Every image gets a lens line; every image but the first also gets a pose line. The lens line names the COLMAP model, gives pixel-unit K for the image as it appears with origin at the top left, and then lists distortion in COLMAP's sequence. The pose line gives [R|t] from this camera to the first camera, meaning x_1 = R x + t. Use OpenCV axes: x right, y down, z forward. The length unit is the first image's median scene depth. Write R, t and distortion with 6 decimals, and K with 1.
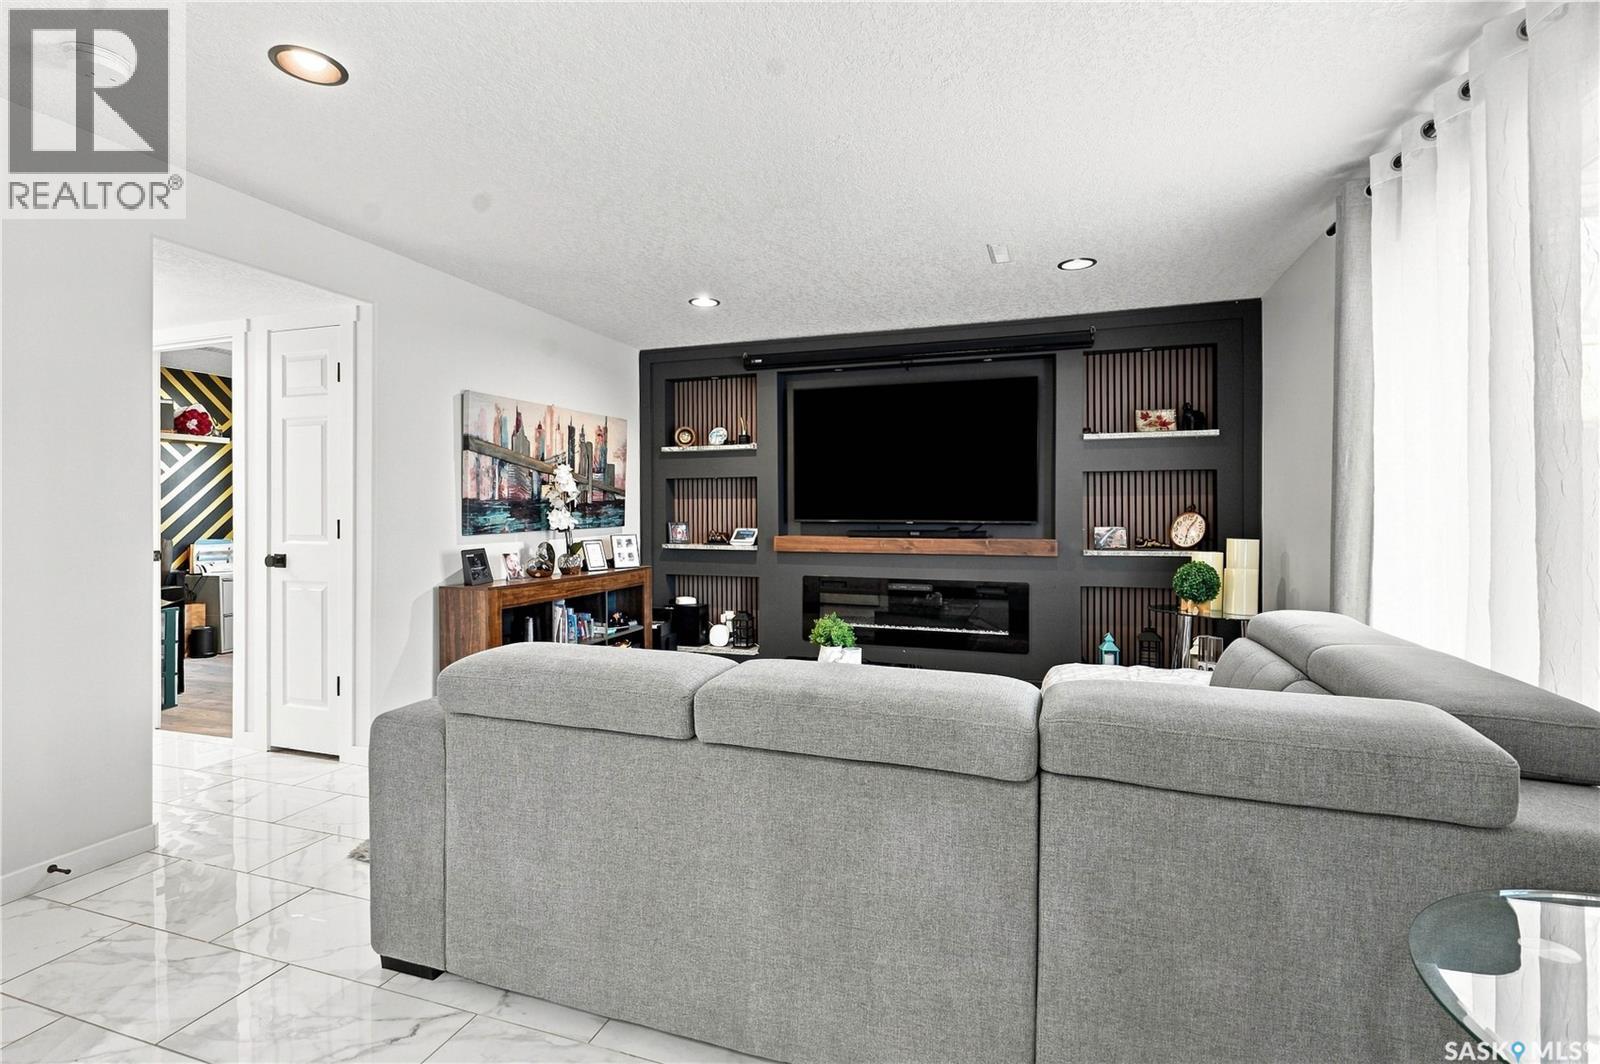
lens RADIAL K [[722.2, 0, 807.9], [0, 722.2, 526.7], [0, 0, 1]] dist [-0.000016, 0.001038]
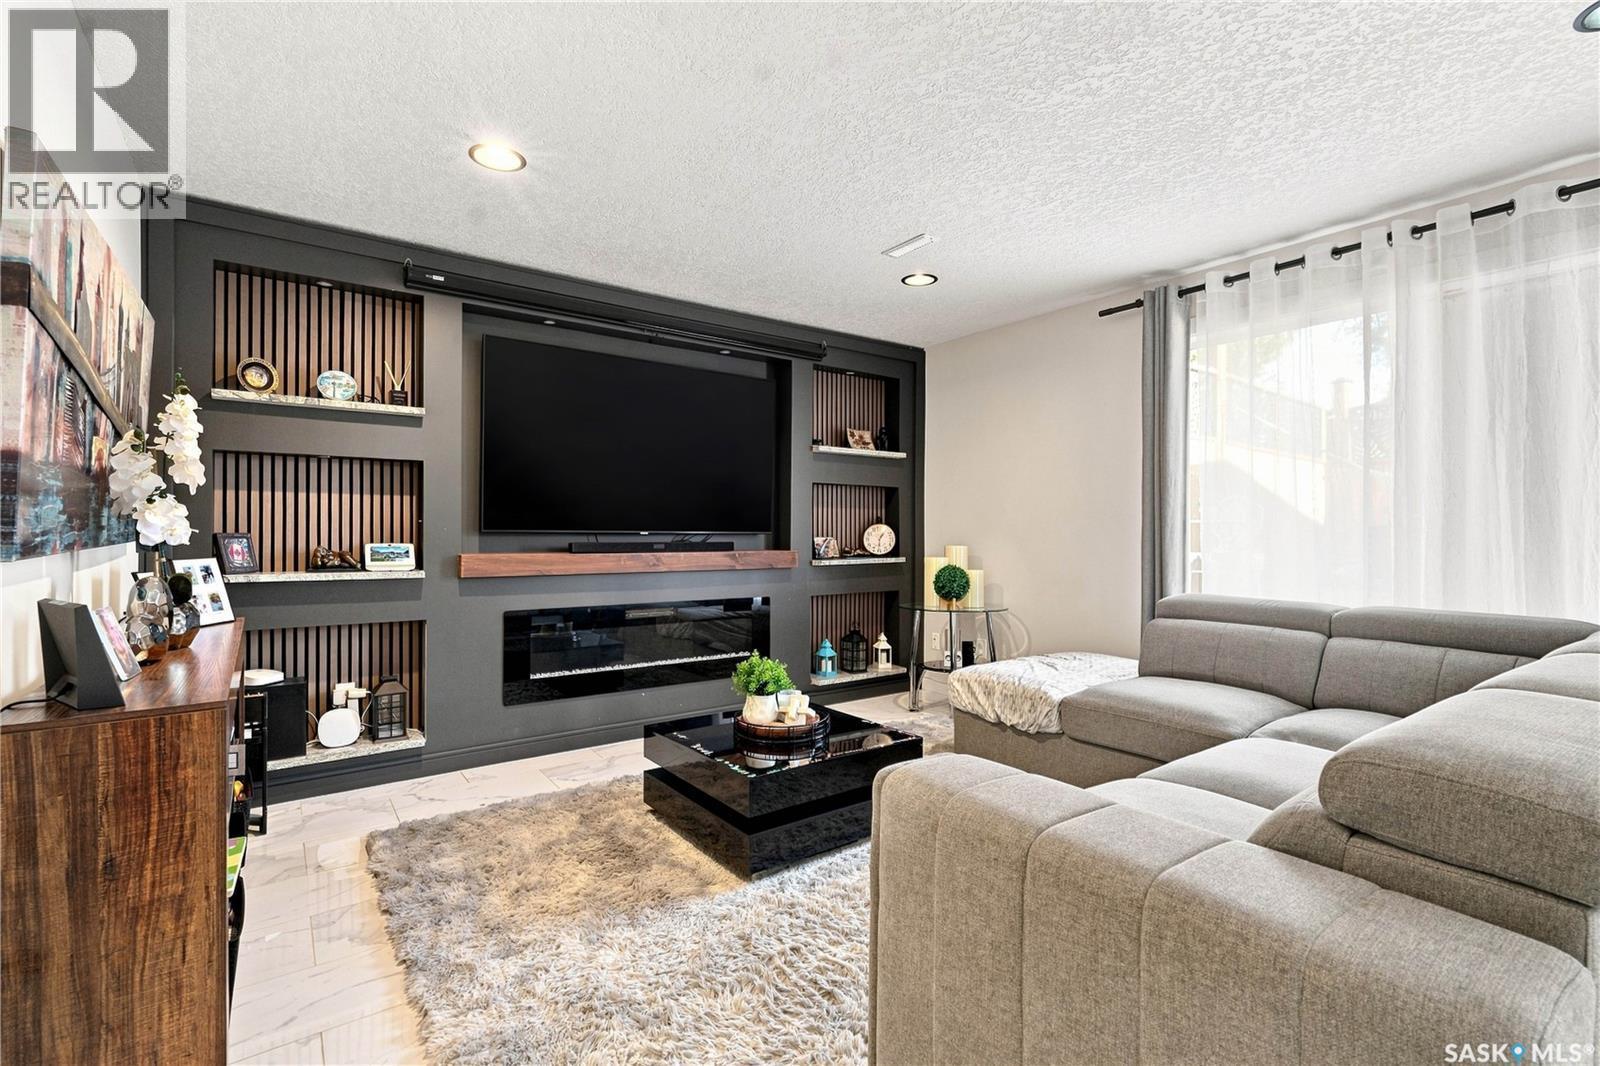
lens RADIAL K [[722.2, 0, 807.9], [0, 722.2, 527.7], [0, 0, 1]] dist [-0.000016, 0.001038]
pose [[0.590351, 0.009263, 0.807093, -0.421021], [0.013366, 0.999685, -0.021250, 0.008201], [-0.807036, 0.023333, 0.590041, 0.400843]]
